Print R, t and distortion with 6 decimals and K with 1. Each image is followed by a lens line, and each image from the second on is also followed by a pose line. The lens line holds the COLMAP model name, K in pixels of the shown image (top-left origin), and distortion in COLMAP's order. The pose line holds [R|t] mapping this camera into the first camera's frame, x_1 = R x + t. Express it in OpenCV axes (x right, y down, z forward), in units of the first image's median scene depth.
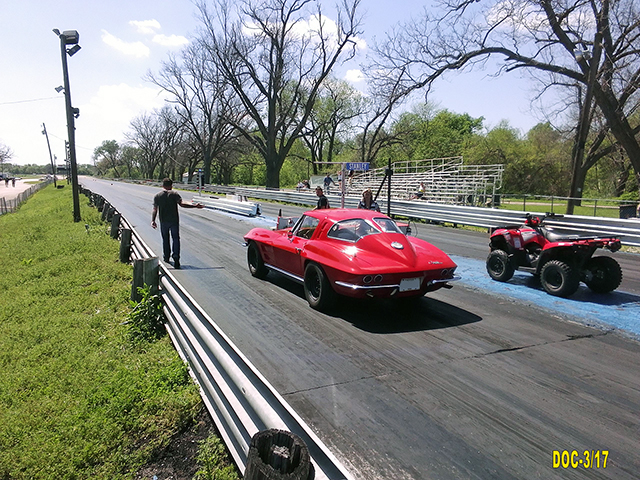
lens RADIAL K [[525.1, 0, 319.3], [0, 525.1, 244.3], [0, 0, 1]] dist [0.068752, -0.039851]
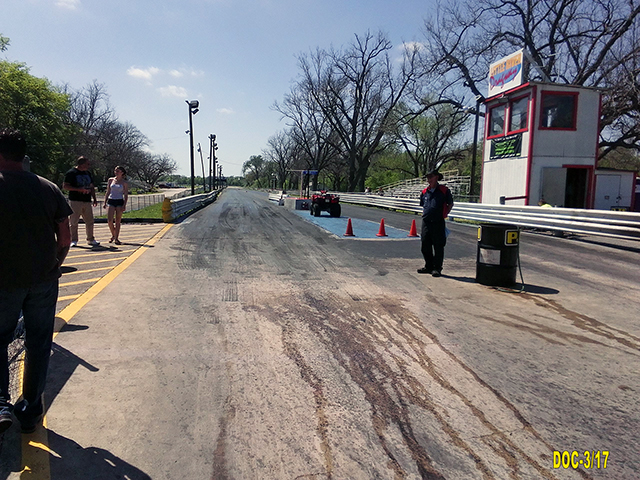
lens RADIAL K [[525.1, 0, 320.4], [0, 525.1, 244.8], [0, 0, 1]] dist [0.068752, -0.039851]
pose [[0.965416, 0.044216, -0.256937, 0.187895], [-0.050344, 0.998582, -0.017317, 0.046101], [0.255806, 0.029653, 0.966273, -0.270176]]
